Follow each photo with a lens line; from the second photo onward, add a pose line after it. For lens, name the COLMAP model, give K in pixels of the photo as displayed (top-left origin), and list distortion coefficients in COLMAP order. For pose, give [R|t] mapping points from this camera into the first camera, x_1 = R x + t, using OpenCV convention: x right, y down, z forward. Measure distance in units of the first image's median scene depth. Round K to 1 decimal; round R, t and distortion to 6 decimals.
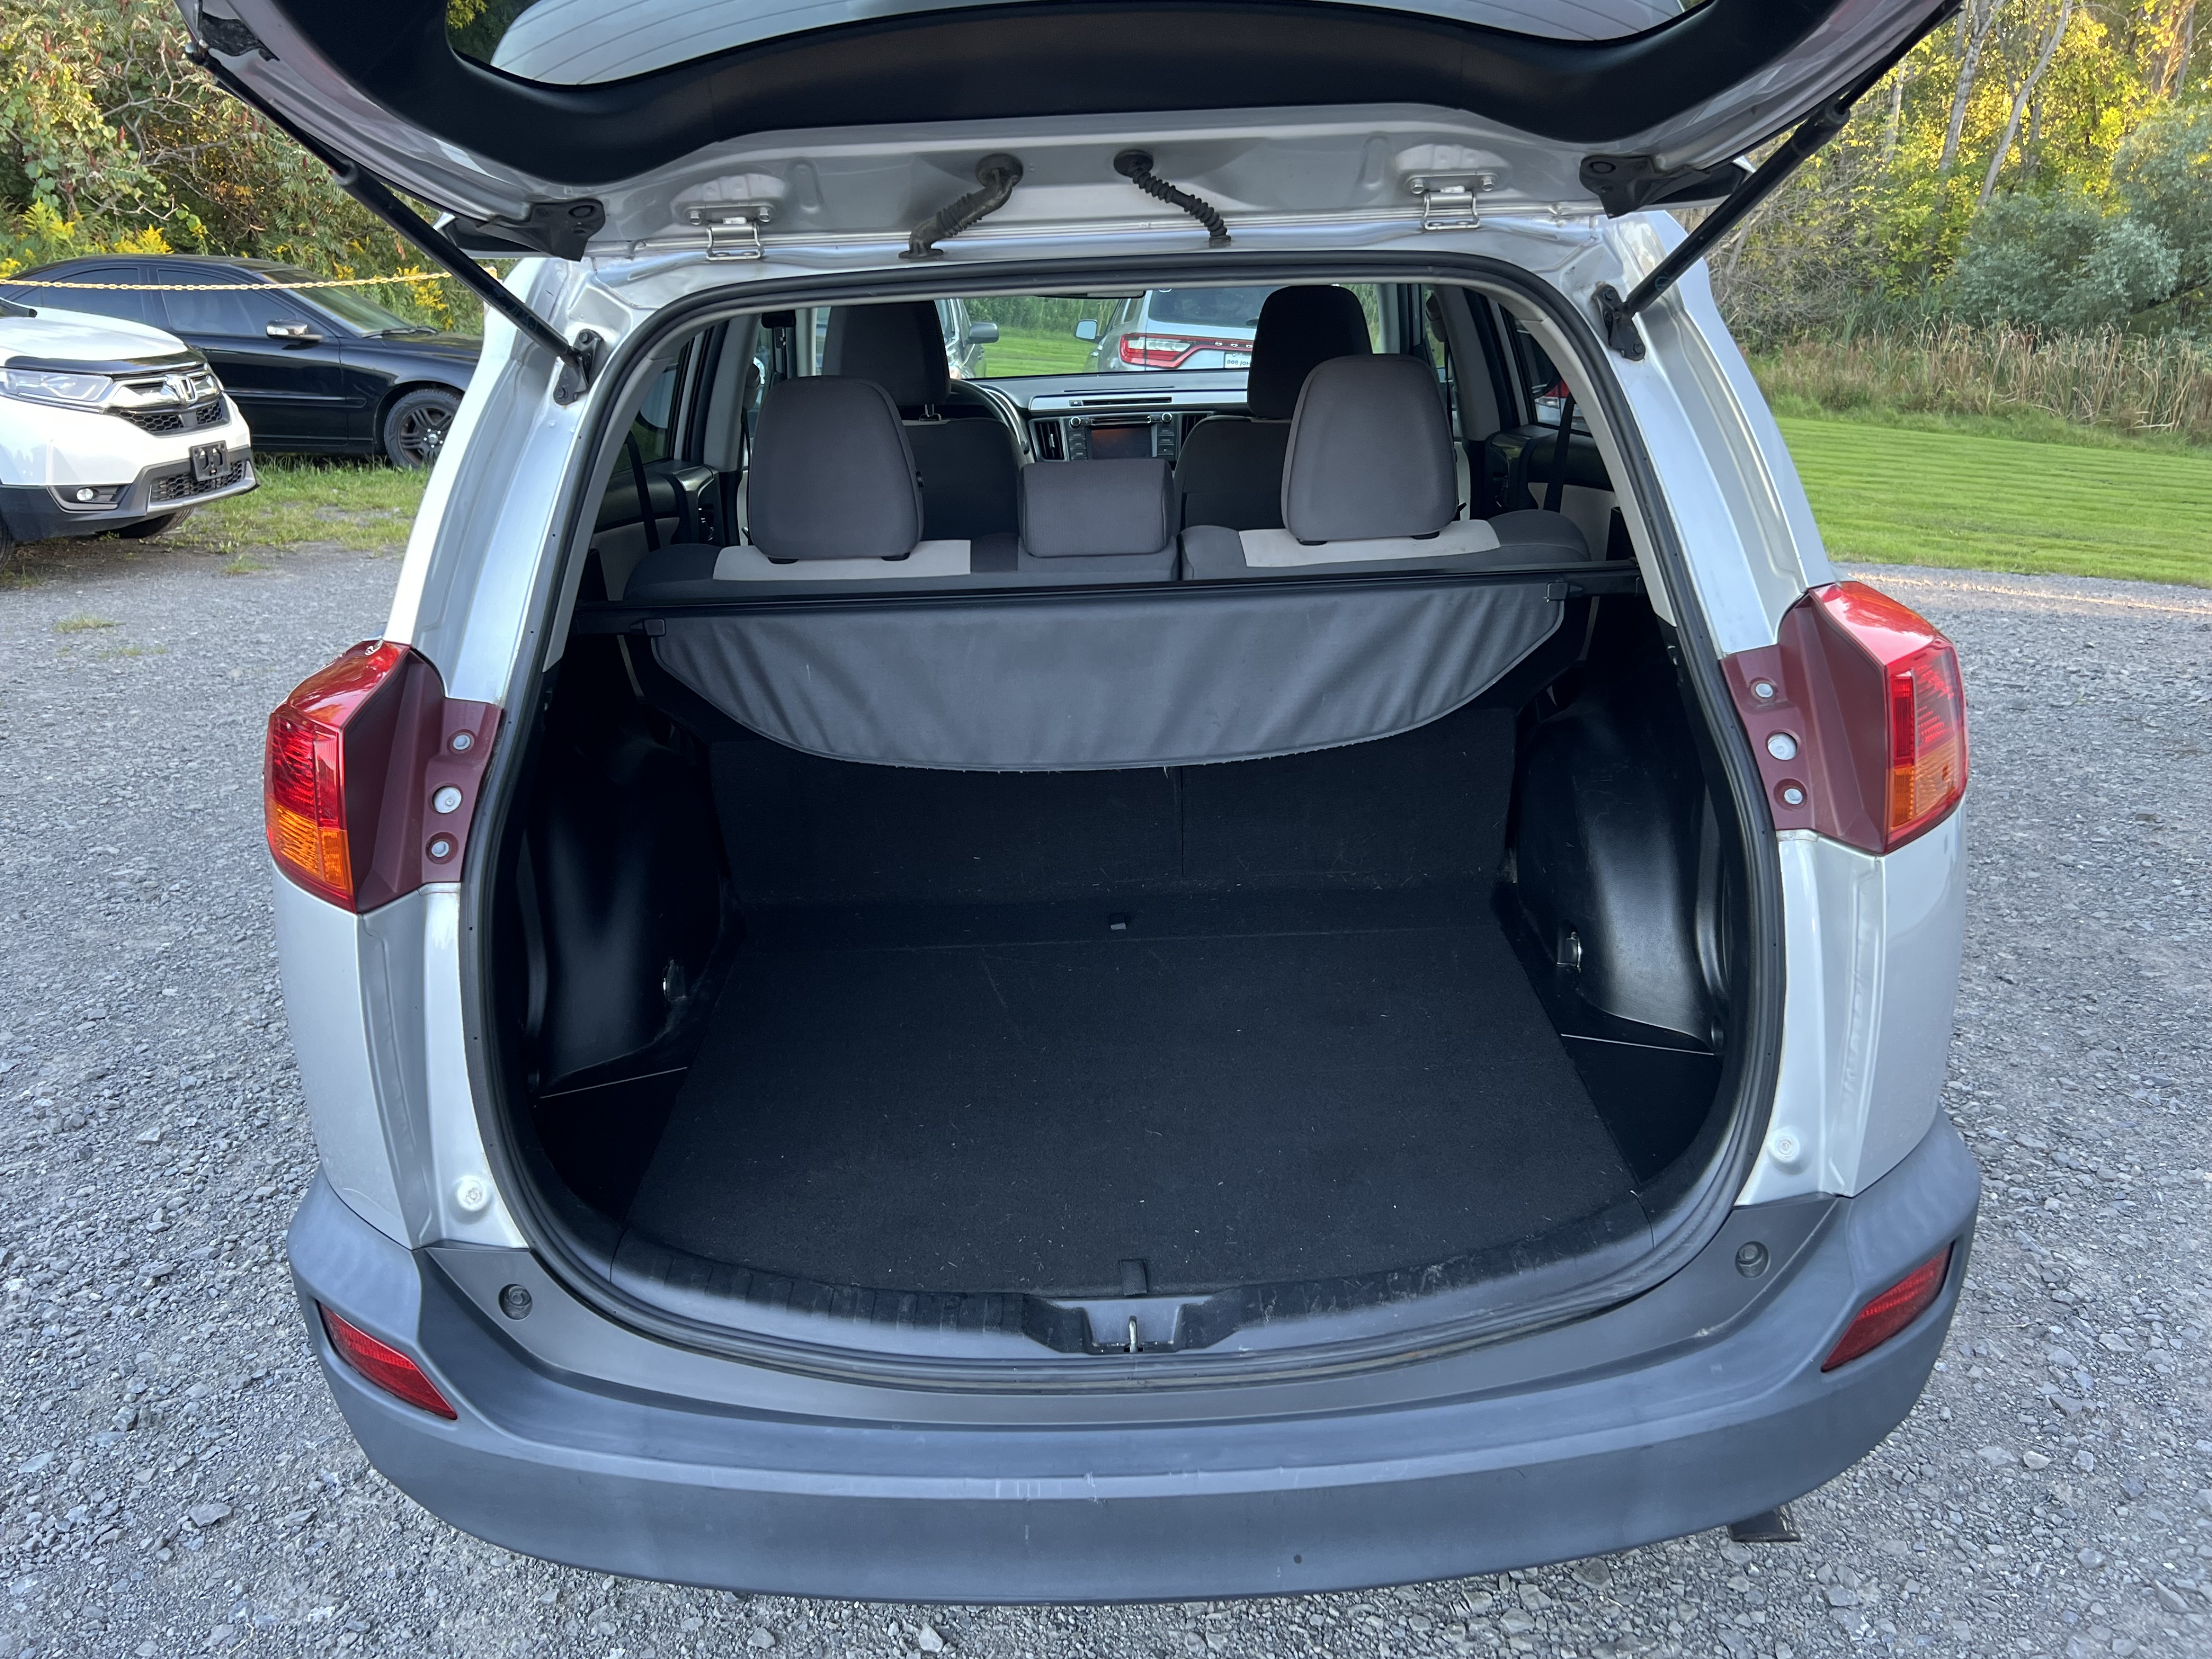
lens RADIAL K [[1748.5, 0, 1104.1], [0, 1748.5, 829.4], [0, 0, 1]] dist [0.010093, -0.002776]
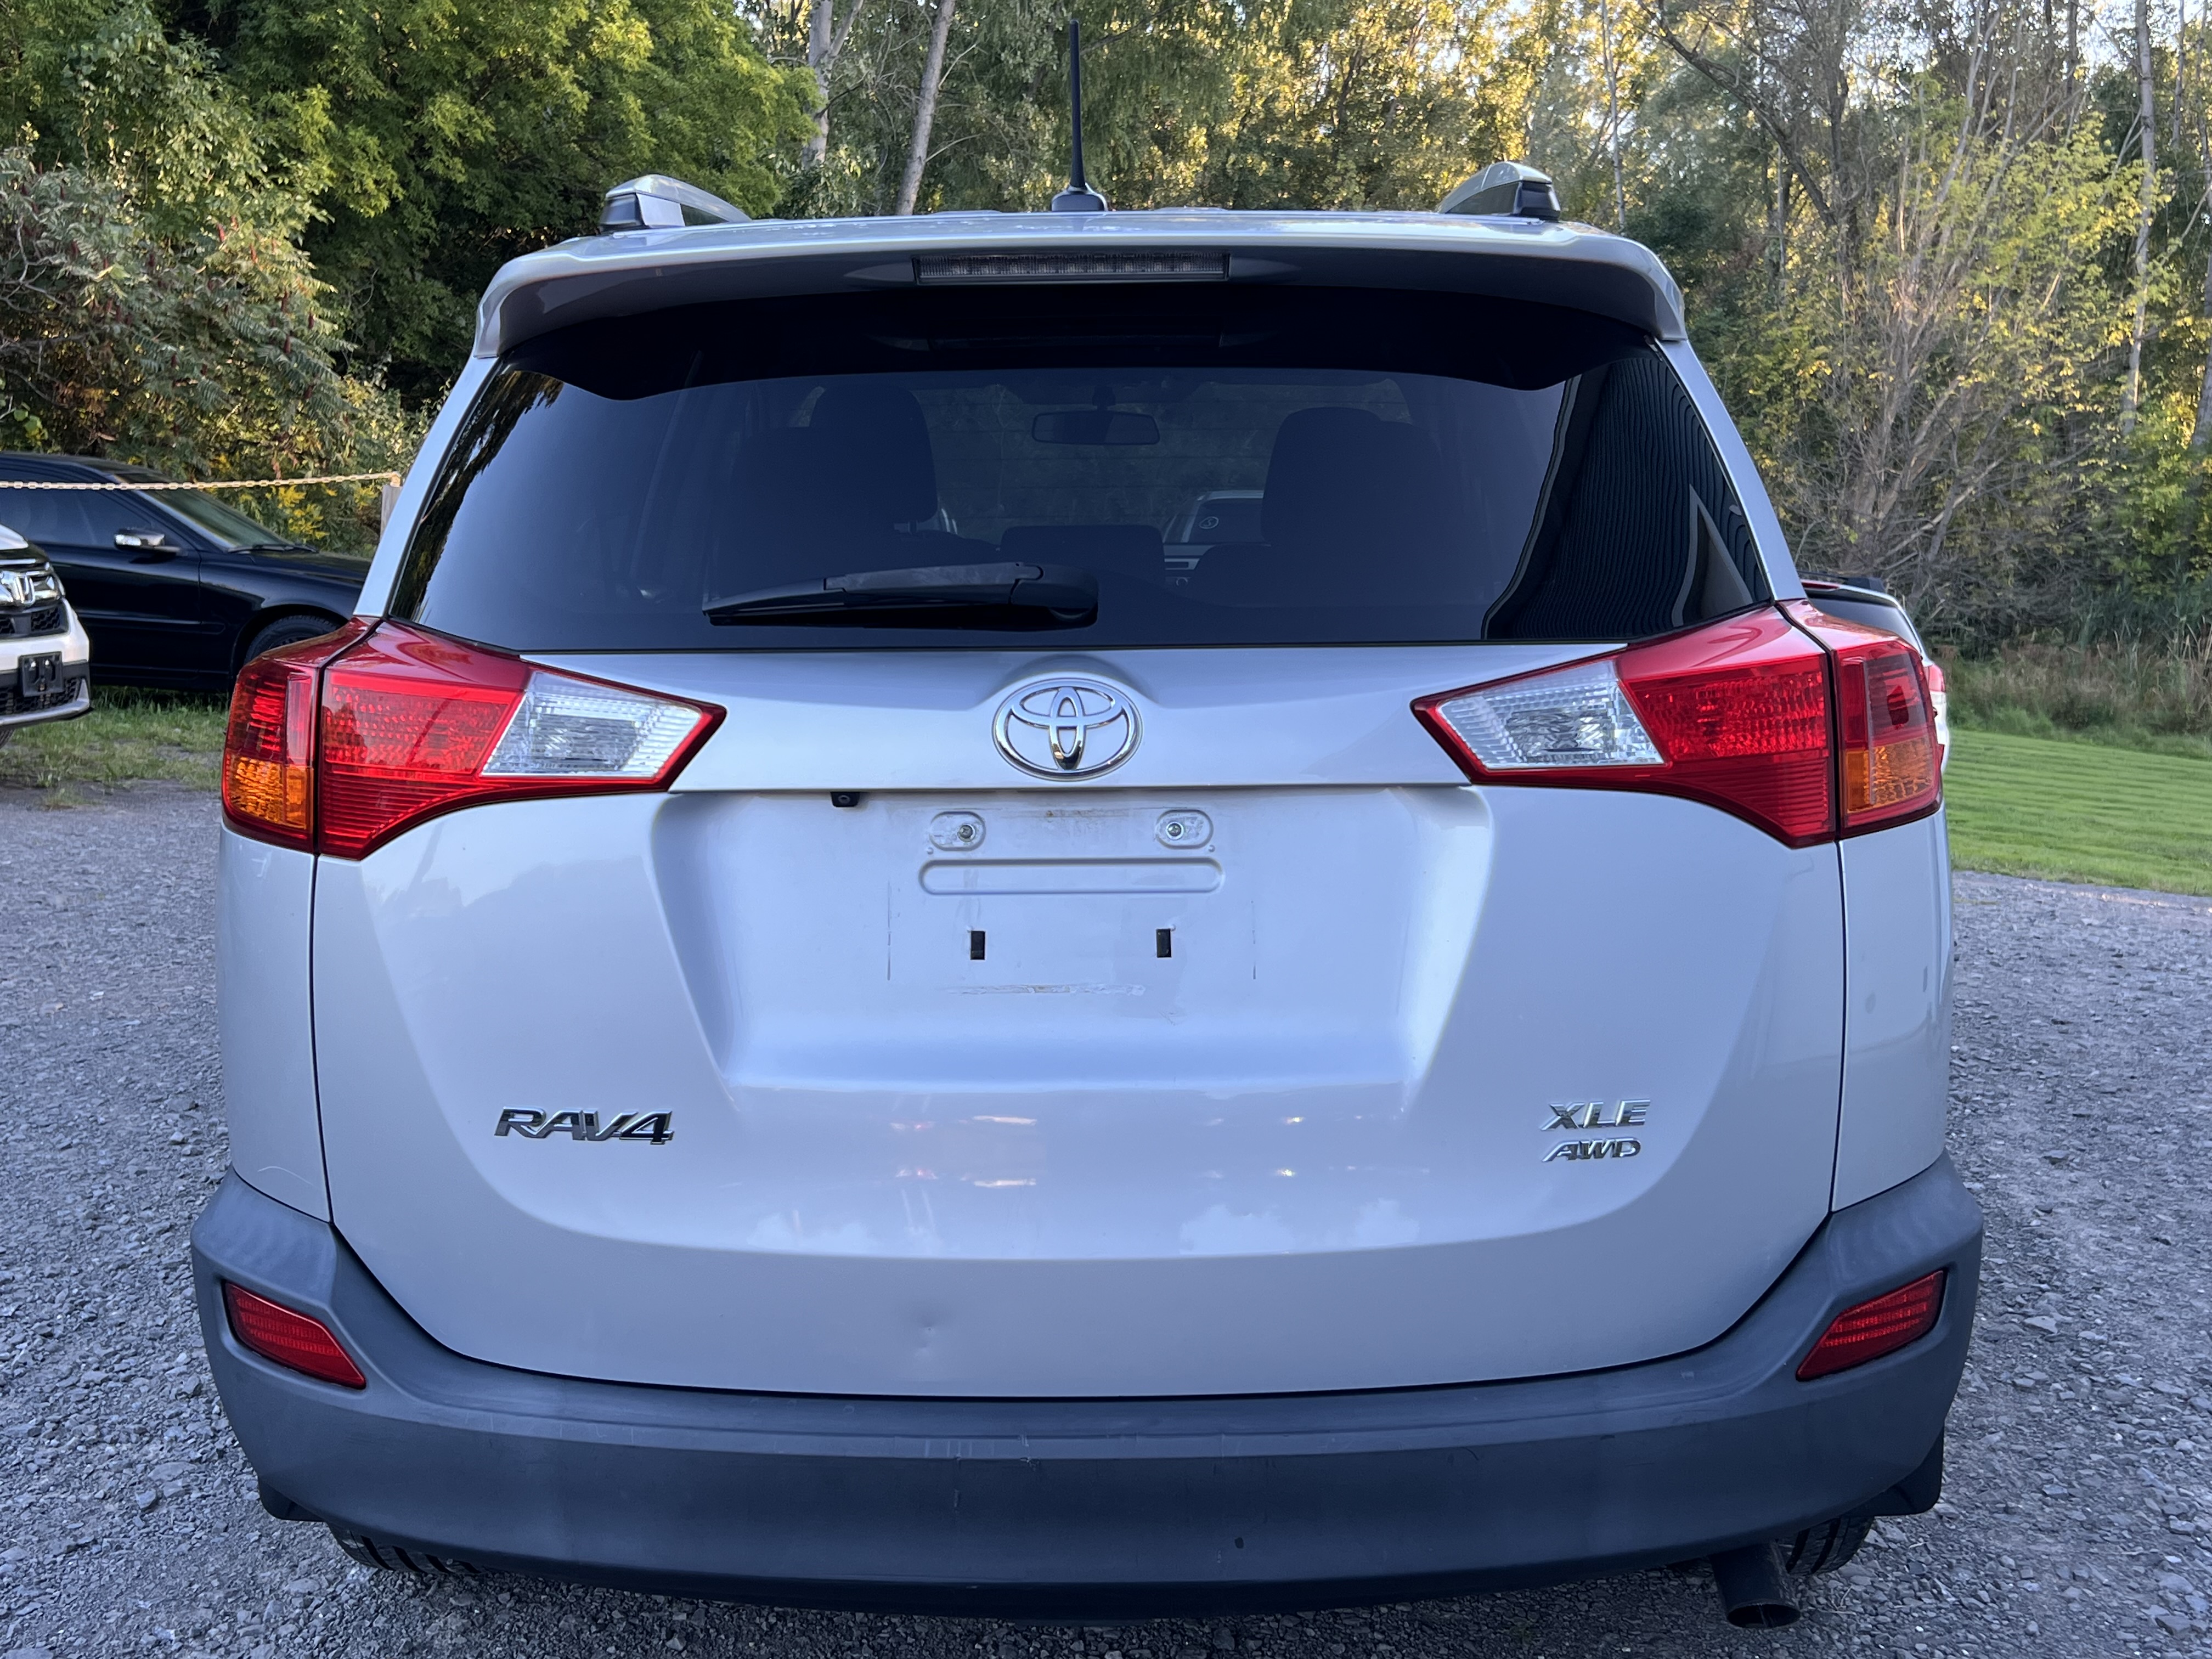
lens RADIAL K [[2309.9, 0, 1108.7], [0, 2309.9, 830.7], [0, 0, 1]] dist [-0.003531, 0.000000]
pose [[0.999486, 0.029785, -0.011879, 0.014653], [-0.031454, 0.982701, -0.182510, 0.091071], [0.006238, 0.182790, 0.983132, -0.102812]]
